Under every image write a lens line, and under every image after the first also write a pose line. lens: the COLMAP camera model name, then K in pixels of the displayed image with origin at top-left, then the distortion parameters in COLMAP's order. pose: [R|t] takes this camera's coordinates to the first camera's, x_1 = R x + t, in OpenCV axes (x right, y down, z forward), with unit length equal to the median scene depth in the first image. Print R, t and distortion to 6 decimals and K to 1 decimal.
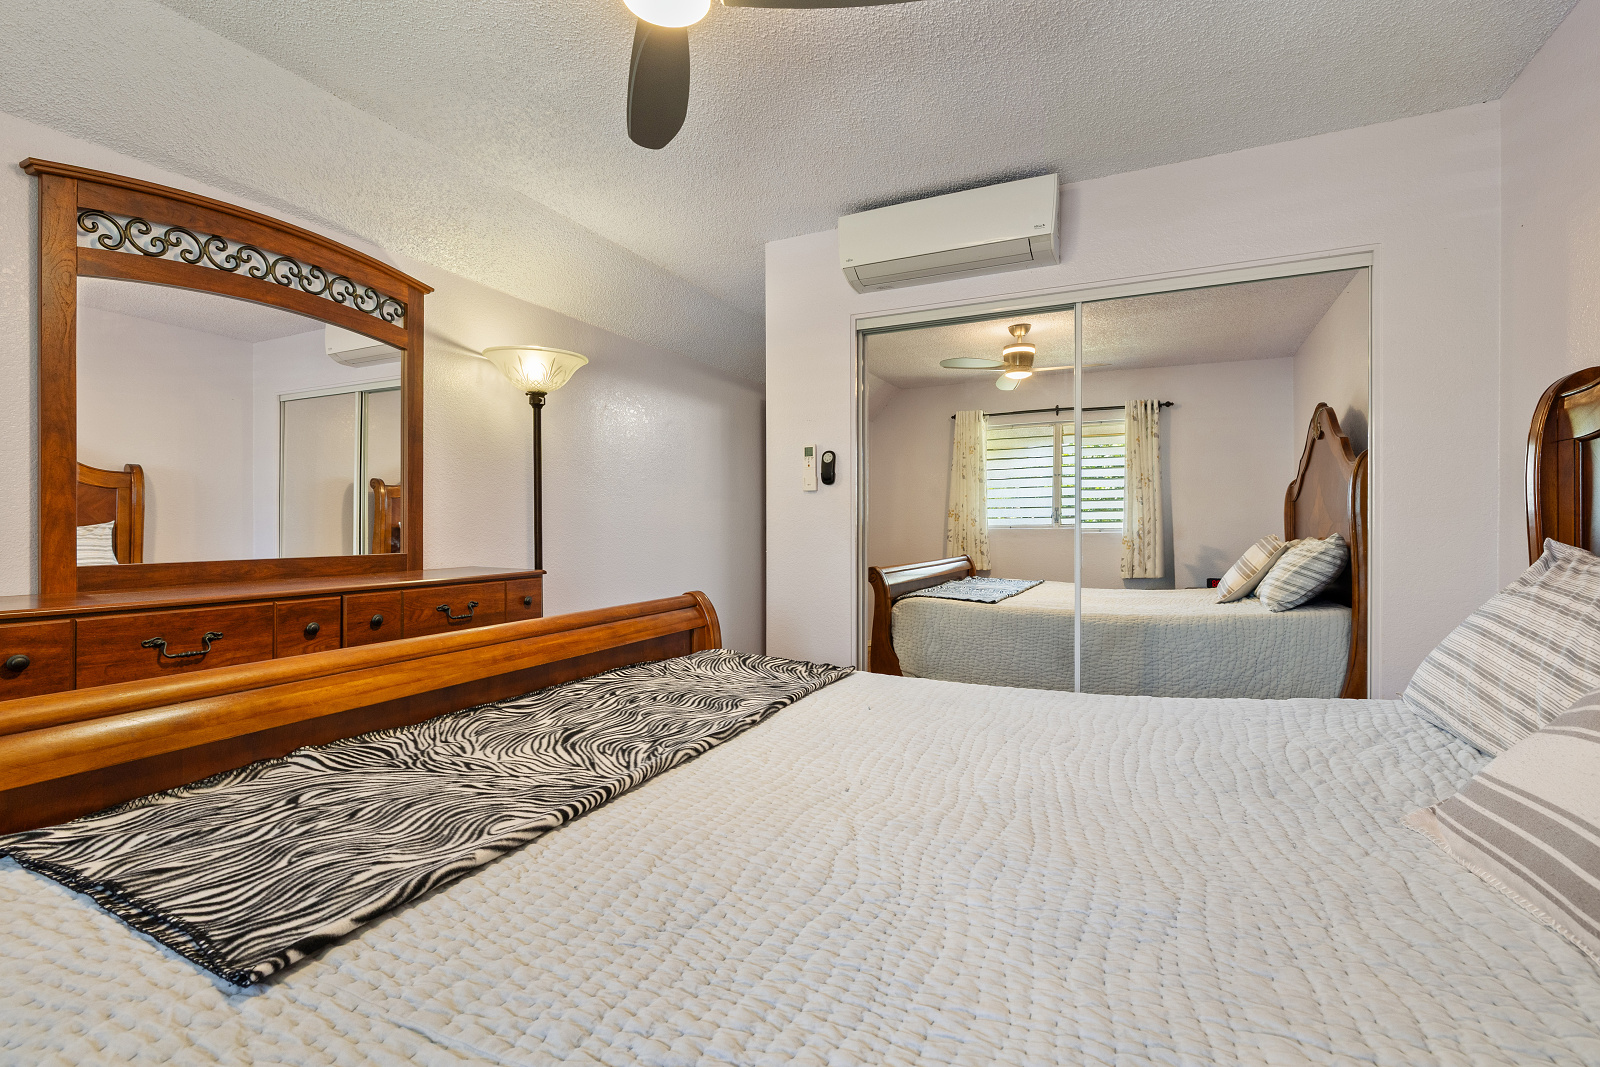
lens RADIAL K [[705.6, 0, 803.8], [0, 705.6, 531.3], [0, 0, 1]] dist [-0.007516, 0.000356]
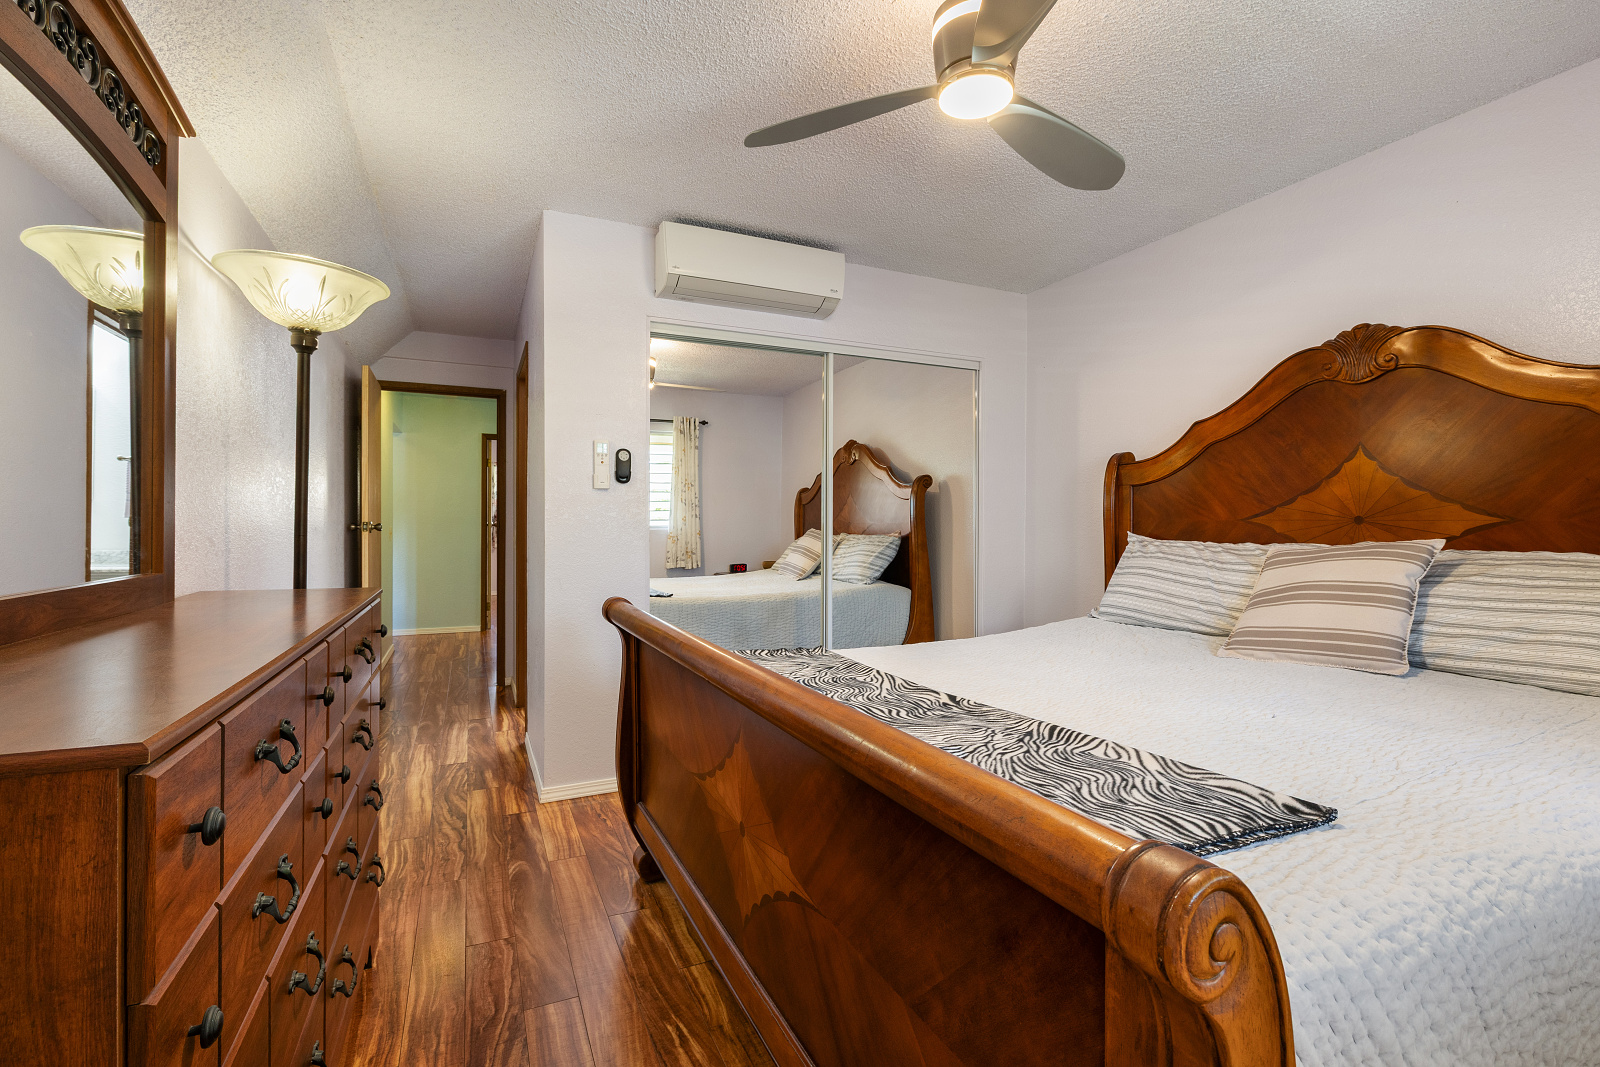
lens RADIAL K [[705.6, 0, 803.8], [0, 705.6, 531.3], [0, 0, 1]] dist [-0.007516, 0.000356]
pose [[0.637802, -0.006860, 0.770170, -0.802368], [0.003585, 0.999976, 0.005938, -0.005378], [-0.770192, -0.001027, 0.637811, 0.262211]]
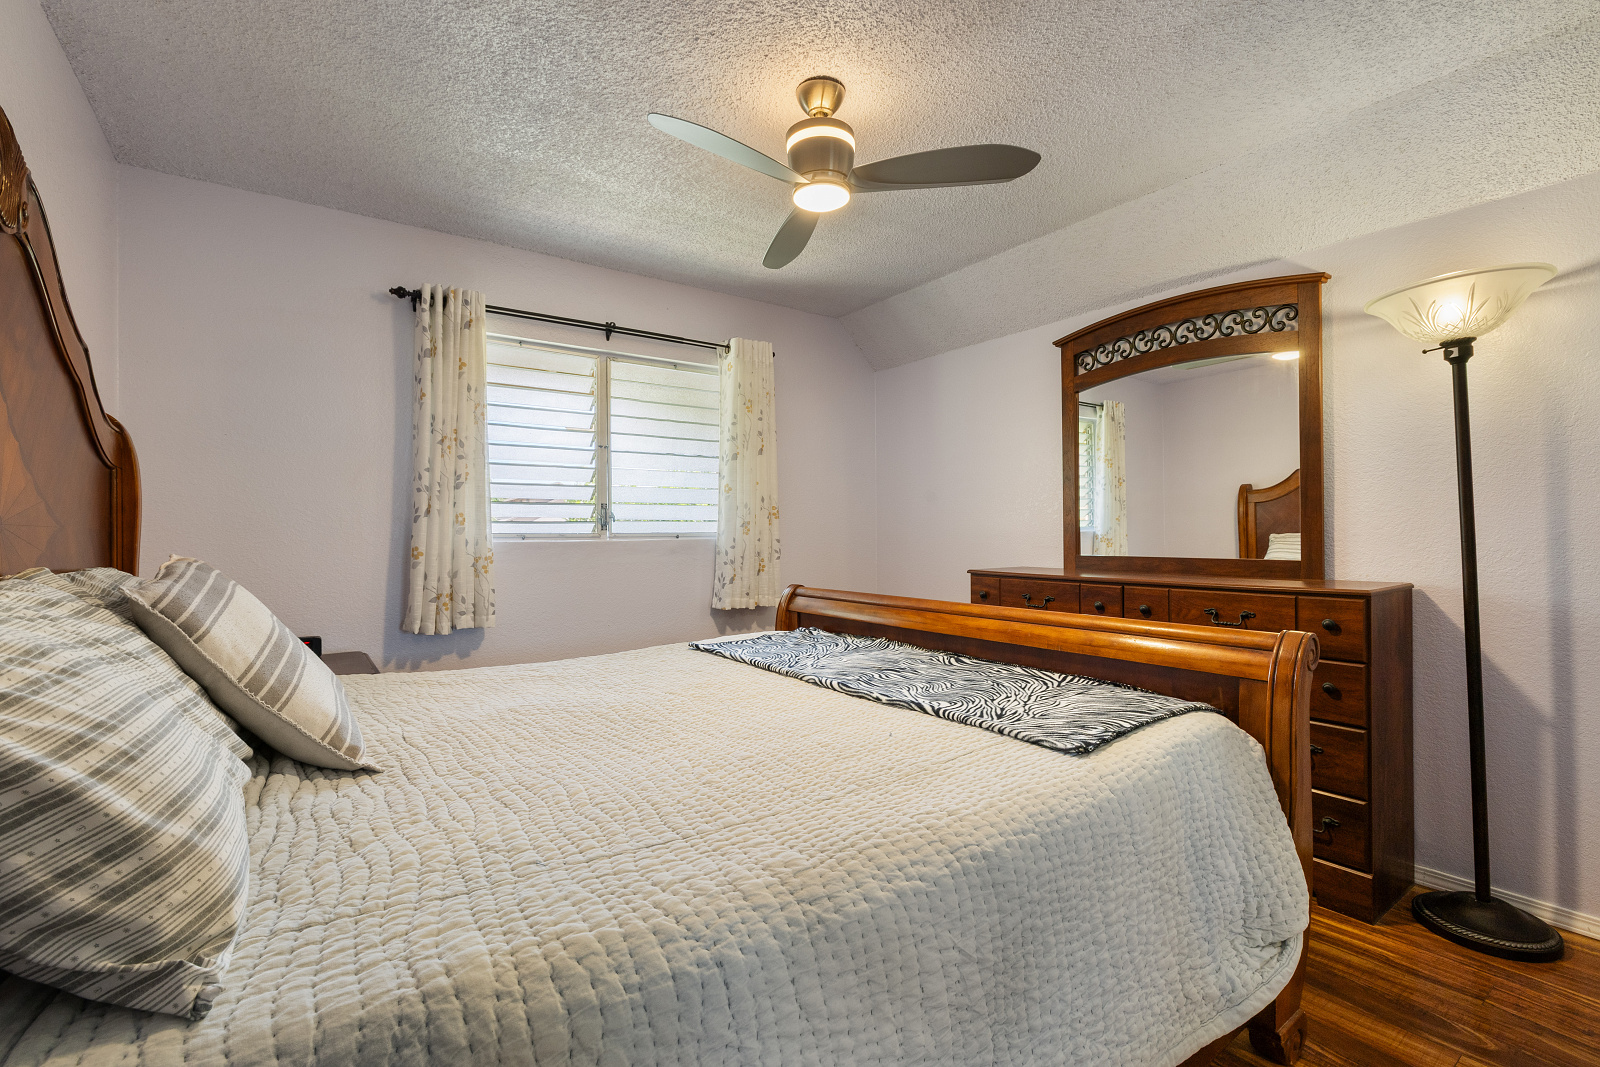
lens RADIAL K [[705.6, 0, 803.8], [0, 705.6, 531.3], [0, 0, 1]] dist [-0.007516, 0.000356]
pose [[-0.470242, 0.003721, -0.882530, 0.729816], [0.000673, 0.999992, 0.003858, -0.014426], [0.882537, 0.001220, -0.470241, 1.012596]]
